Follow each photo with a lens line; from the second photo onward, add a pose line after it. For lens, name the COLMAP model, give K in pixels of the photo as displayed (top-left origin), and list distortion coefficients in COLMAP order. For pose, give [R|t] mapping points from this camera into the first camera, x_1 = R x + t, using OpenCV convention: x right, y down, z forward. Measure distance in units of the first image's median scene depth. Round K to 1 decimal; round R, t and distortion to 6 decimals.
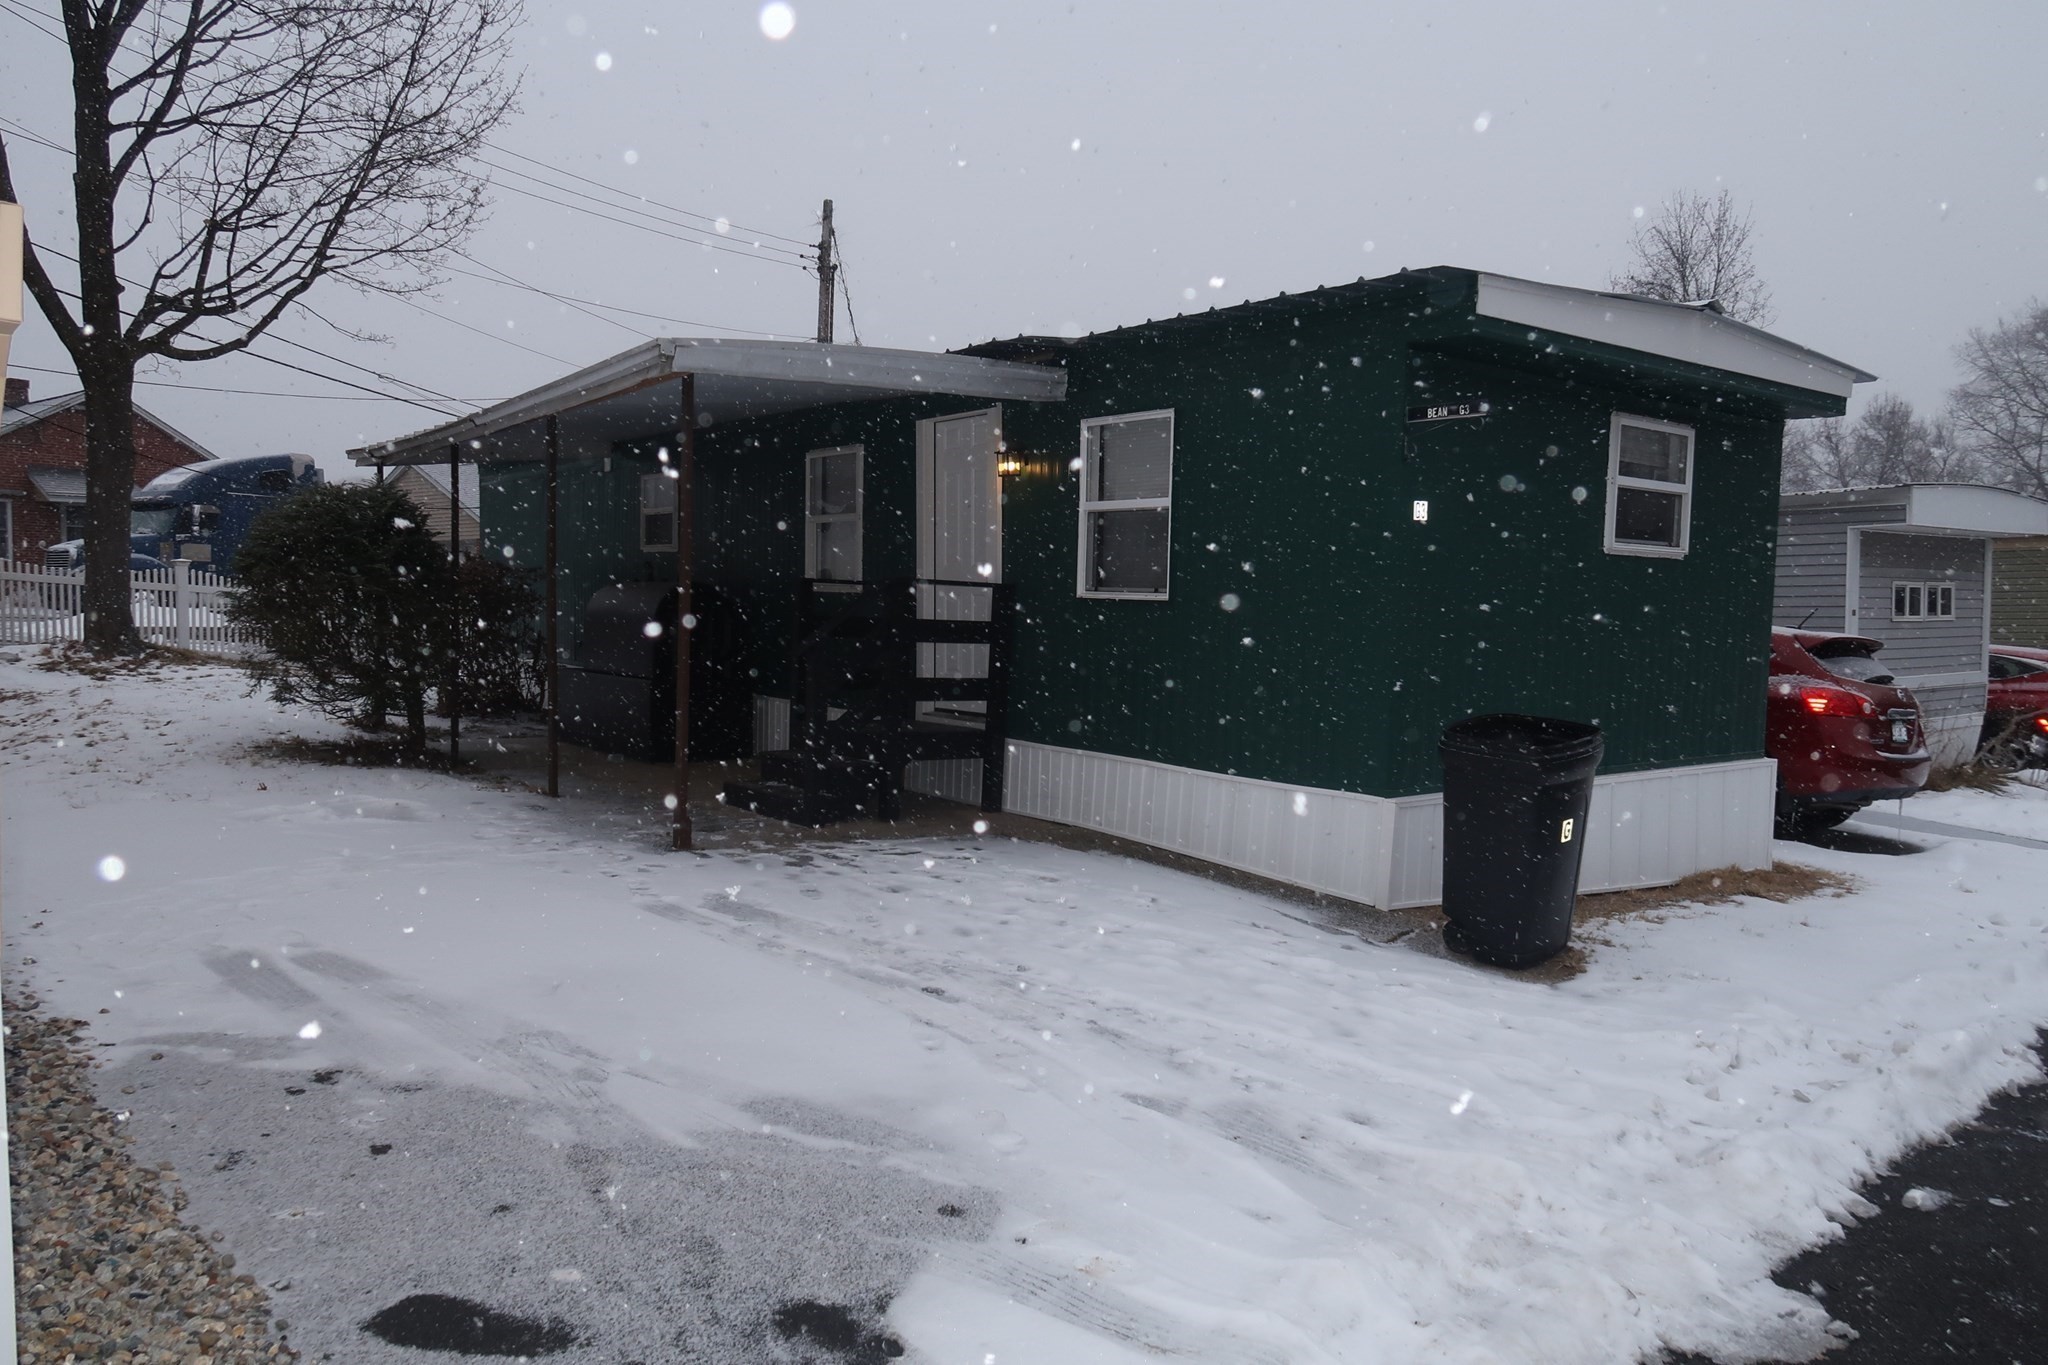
lens RADIAL K [[1391.4, 0, 1014.4], [0, 1391.4, 685.7], [0, 0, 1]] dist [-0.014849, -0.005849]
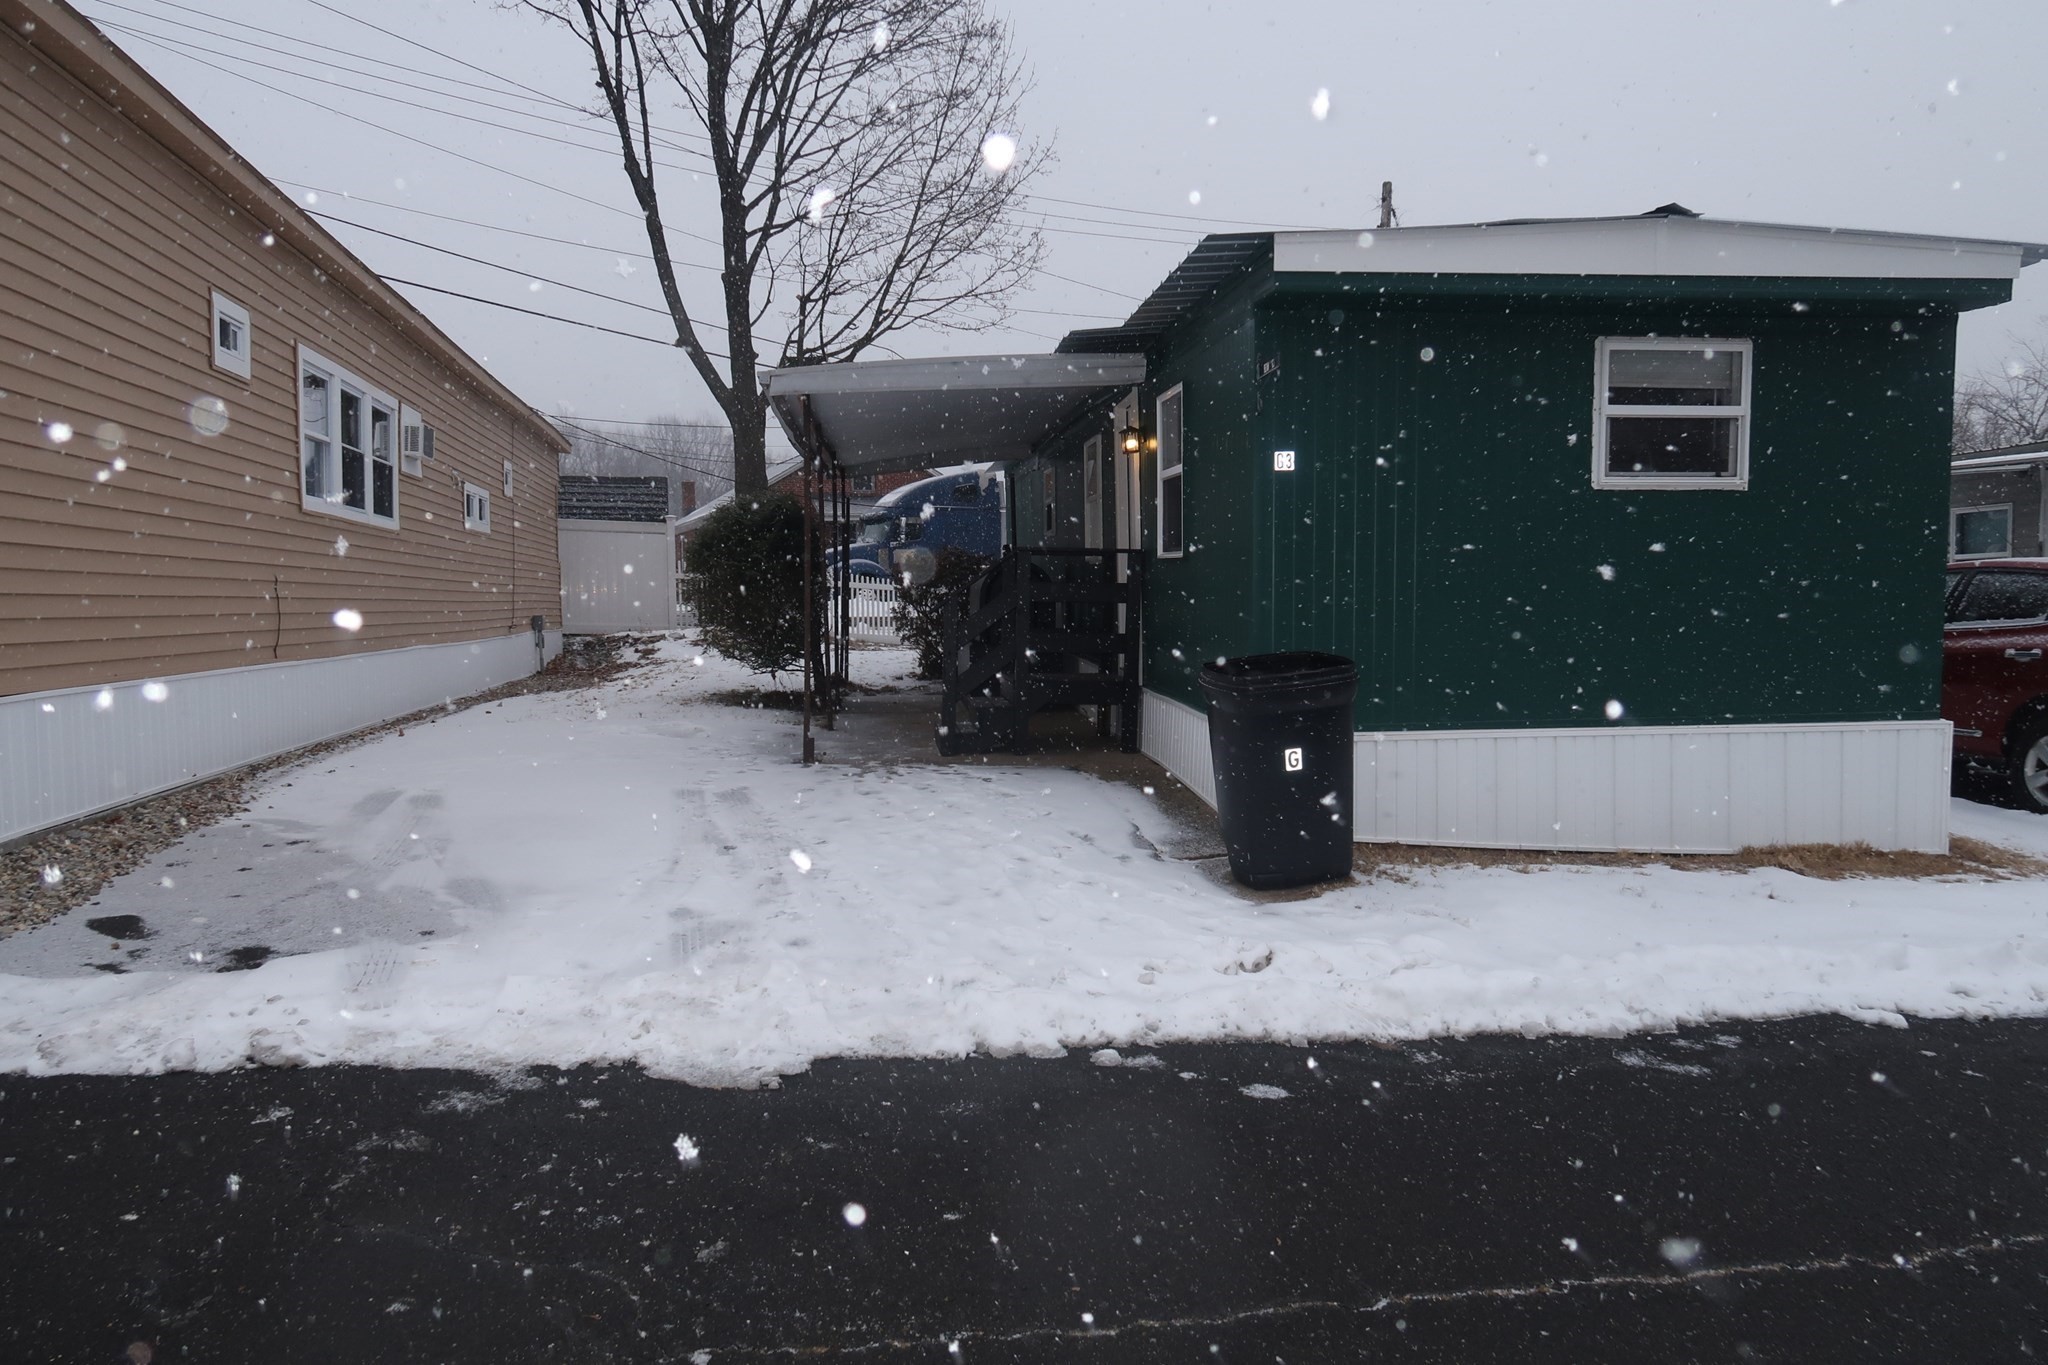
lens RADIAL K [[1405.0, 0, 1024.0], [0, 1405.0, 682.5], [0, 0, 1]] dist [-0.010615, -0.048087]
pose [[0.848647, 0.007734, -0.528904, 0.567255], [-0.005540, 0.999968, 0.005734, 0.030045], [0.528931, -0.001936, 0.848662, -0.004725]]
